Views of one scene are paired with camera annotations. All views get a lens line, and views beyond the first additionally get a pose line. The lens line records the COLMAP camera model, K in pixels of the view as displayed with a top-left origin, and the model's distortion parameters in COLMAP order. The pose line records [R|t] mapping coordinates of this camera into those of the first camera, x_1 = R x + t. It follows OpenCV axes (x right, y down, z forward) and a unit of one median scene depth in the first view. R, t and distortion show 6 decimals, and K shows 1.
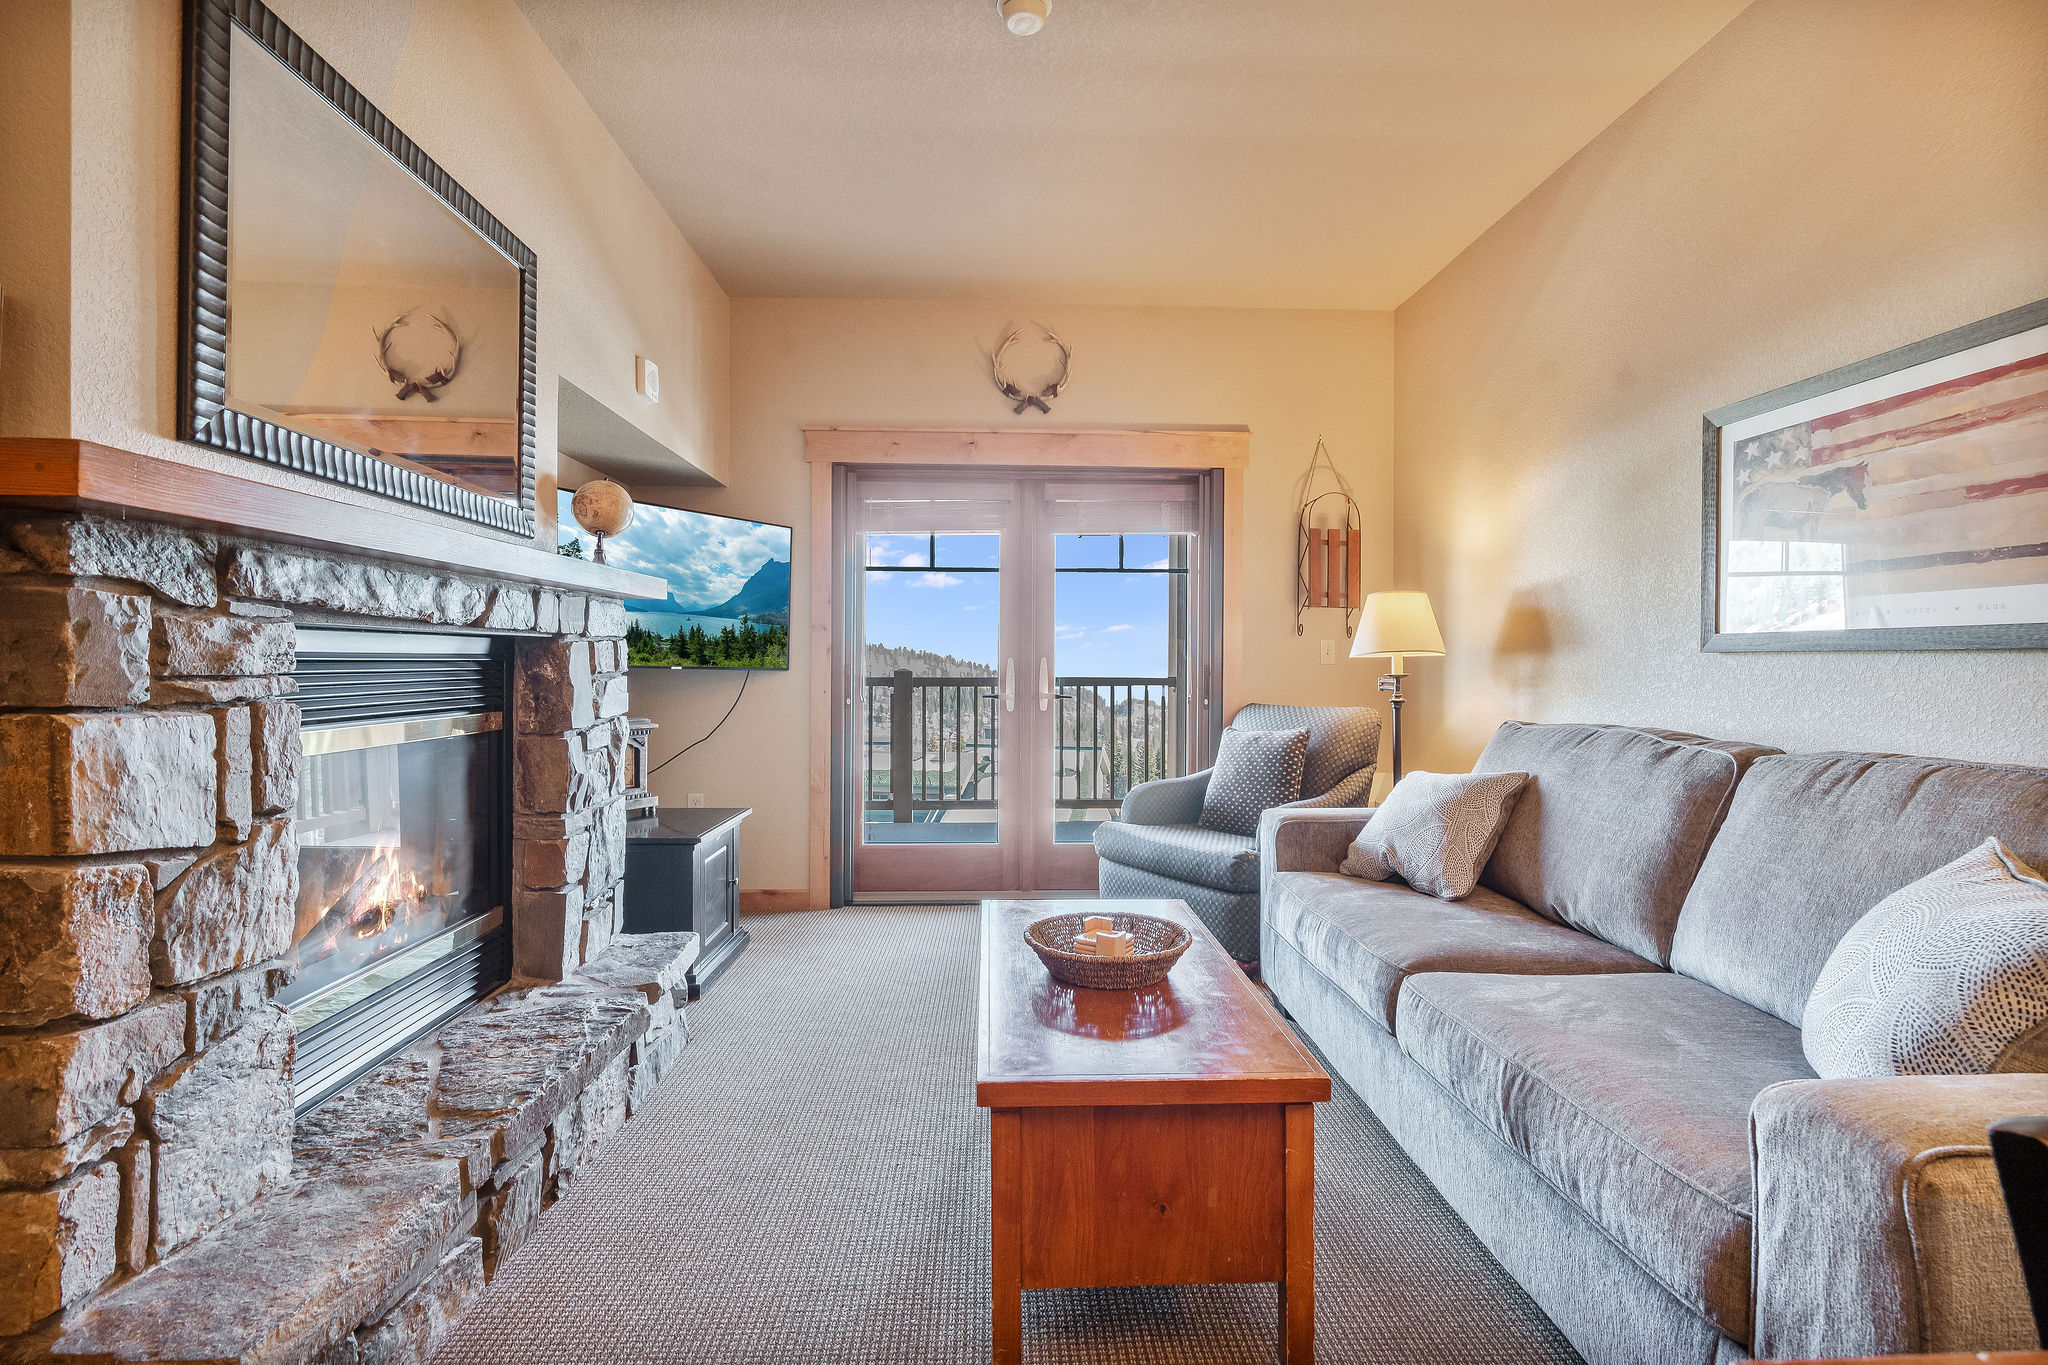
lens RADIAL K [[933.4, 0, 1042.1], [0, 933.4, 662.1], [0, 0, 1]] dist [-0.001381, 0.002558]
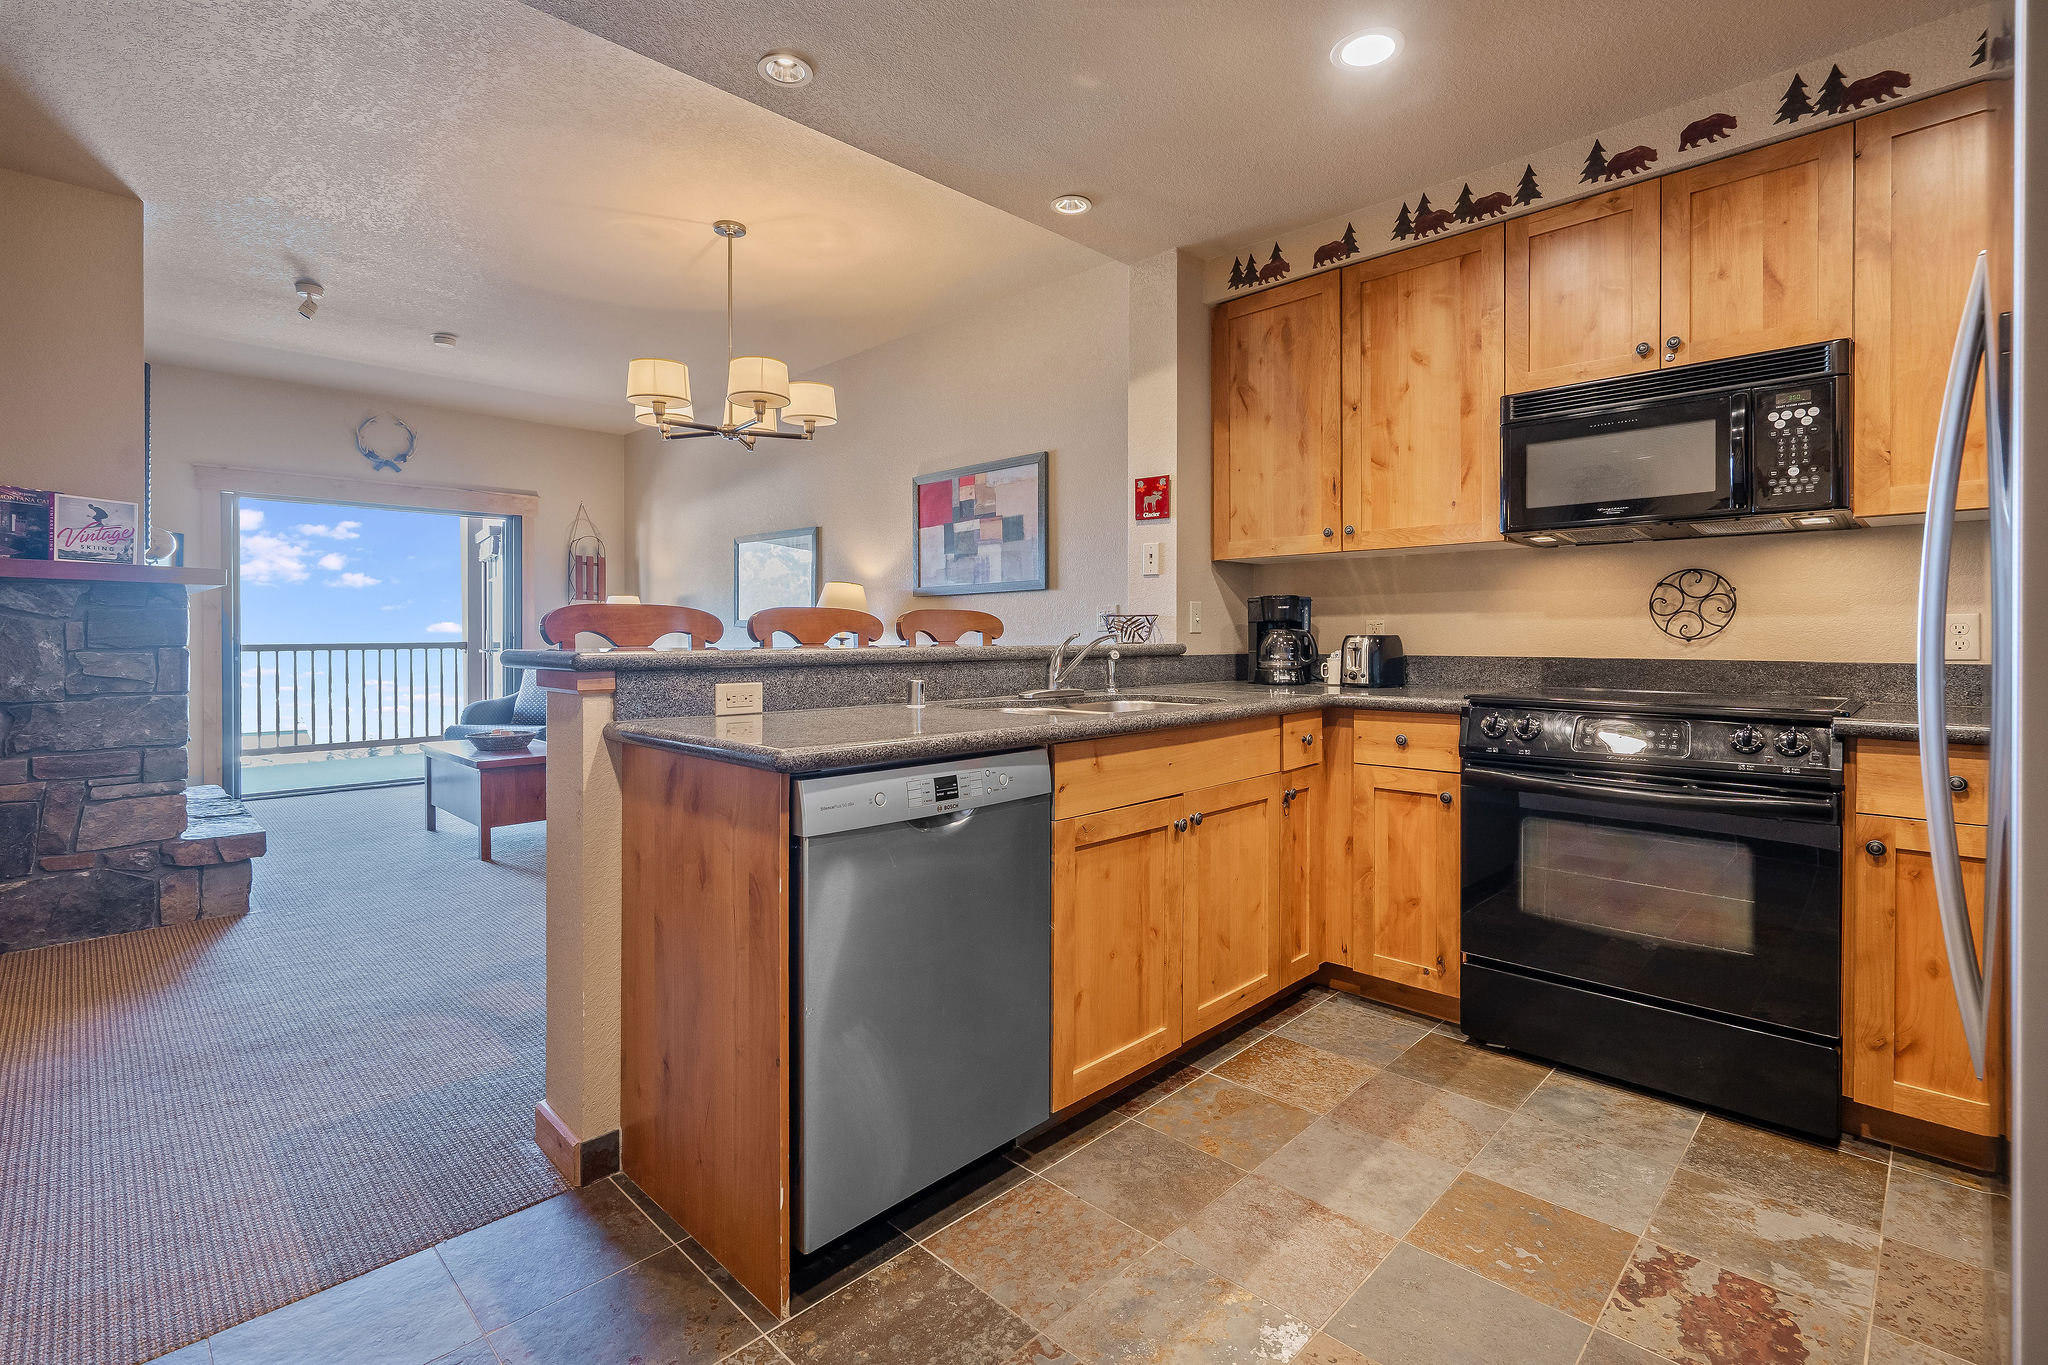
lens RADIAL K [[933.4, 0, 1033.8], [0, 933.4, 638.3], [0, 0, 1]] dist [-0.001381, 0.002558]
pose [[0.727764, -0.003061, 0.685821, -0.490285], [0.002026, 0.999995, 0.002313, 0.022488], [-0.685825, -0.000293, 0.727766, -1.467944]]
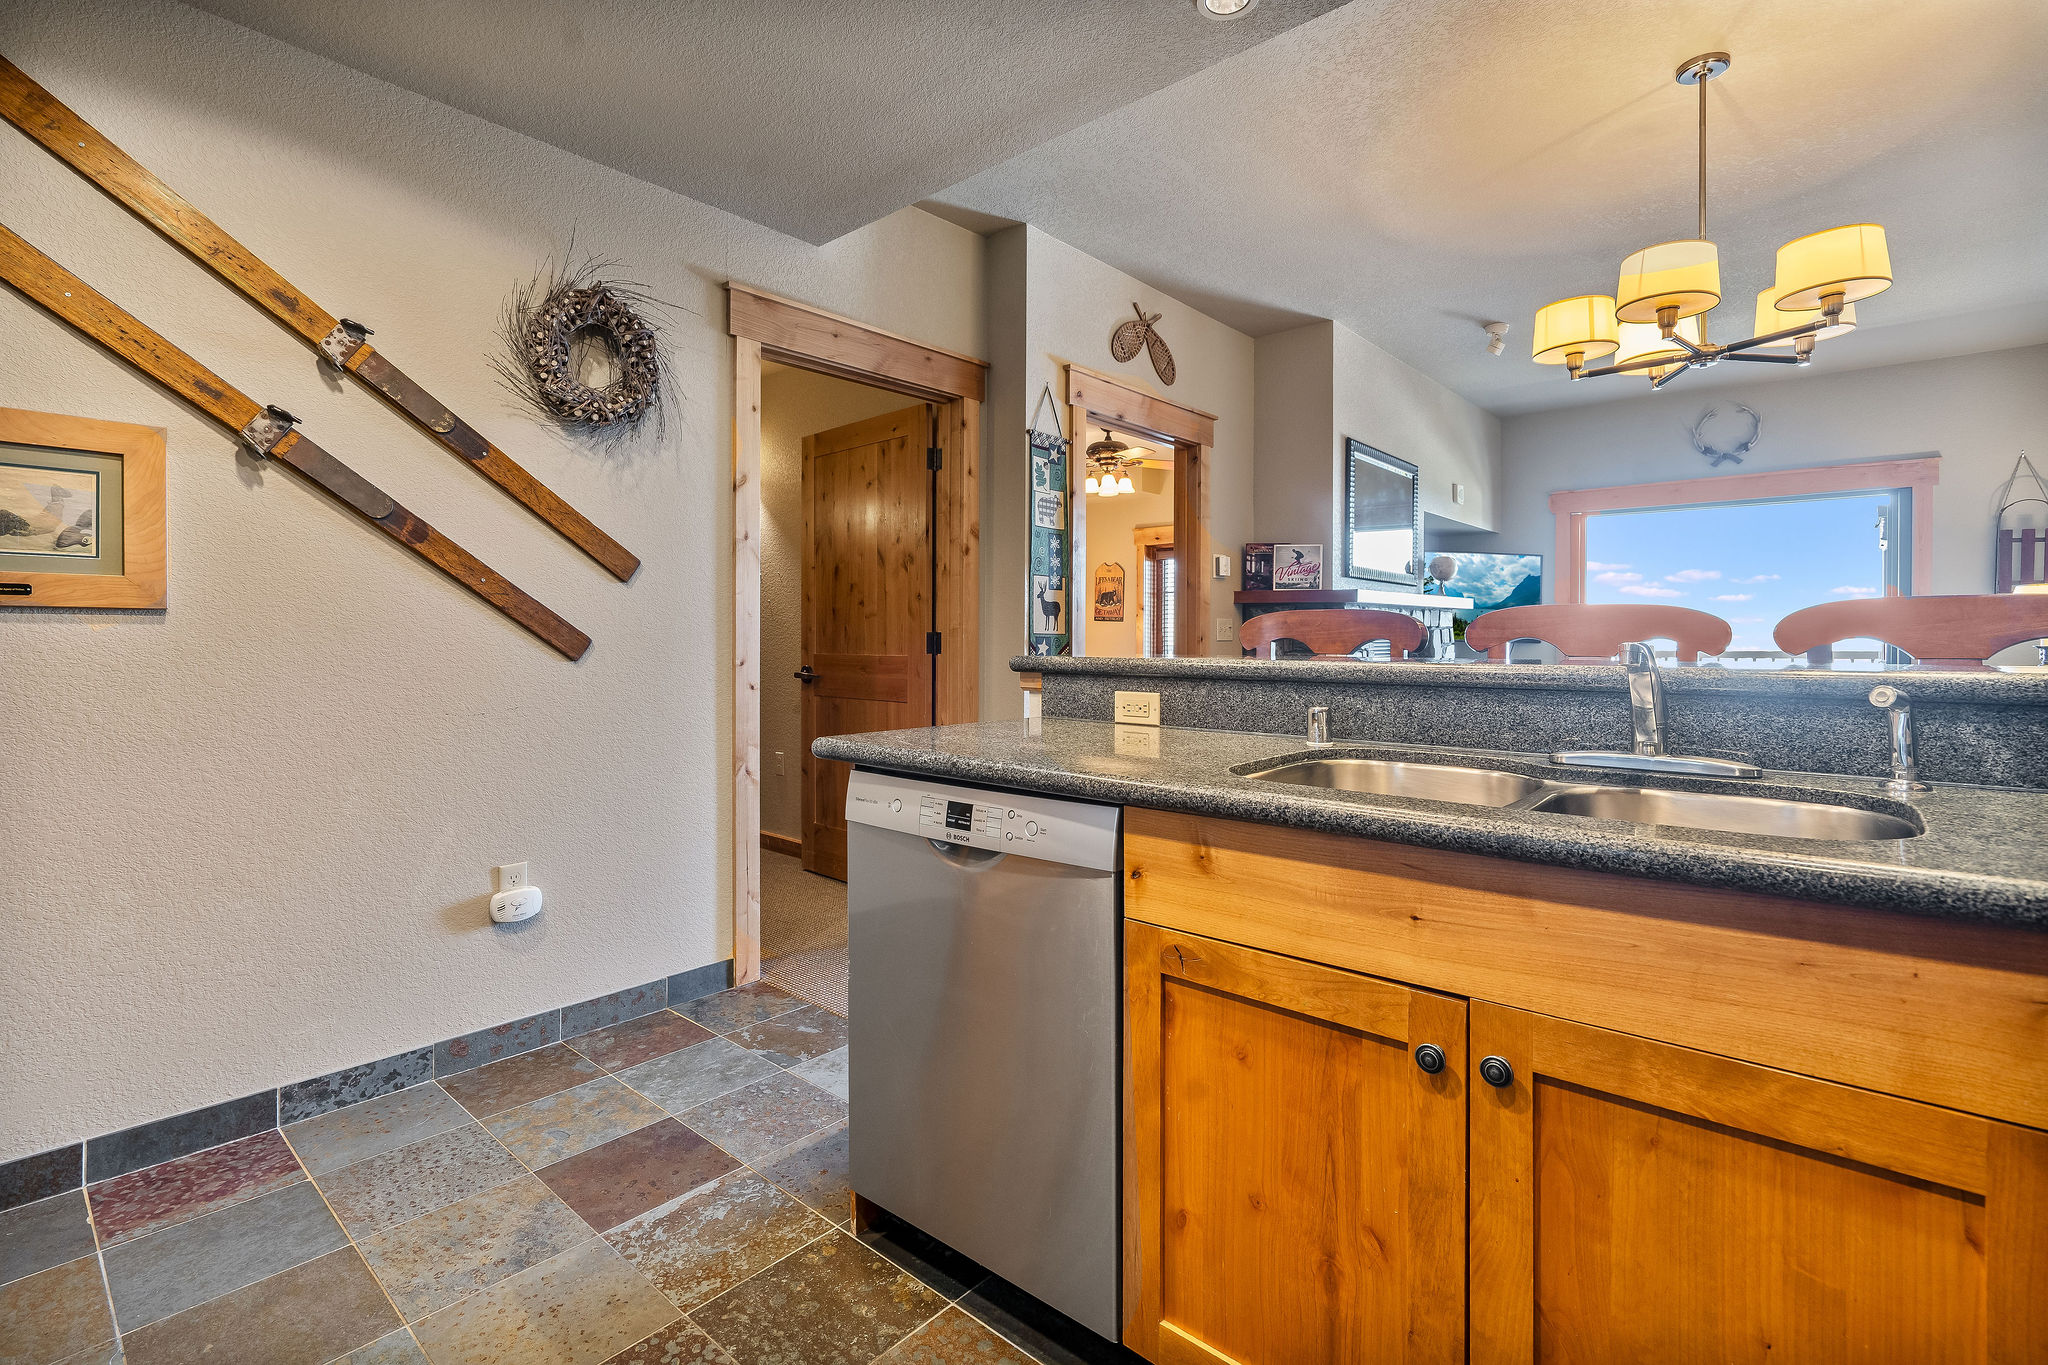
lens RADIAL K [[938.5, 0, 1017.9], [0, 938.5, 641.9], [0, 0, 1]] dist [0.001449, 0.000189]
pose [[0.723756, 0.004683, -0.690040, 0.330837], [-0.004825, 0.999987, 0.001725, 0.019563], [0.690039, 0.002081, 0.723769, -1.349199]]
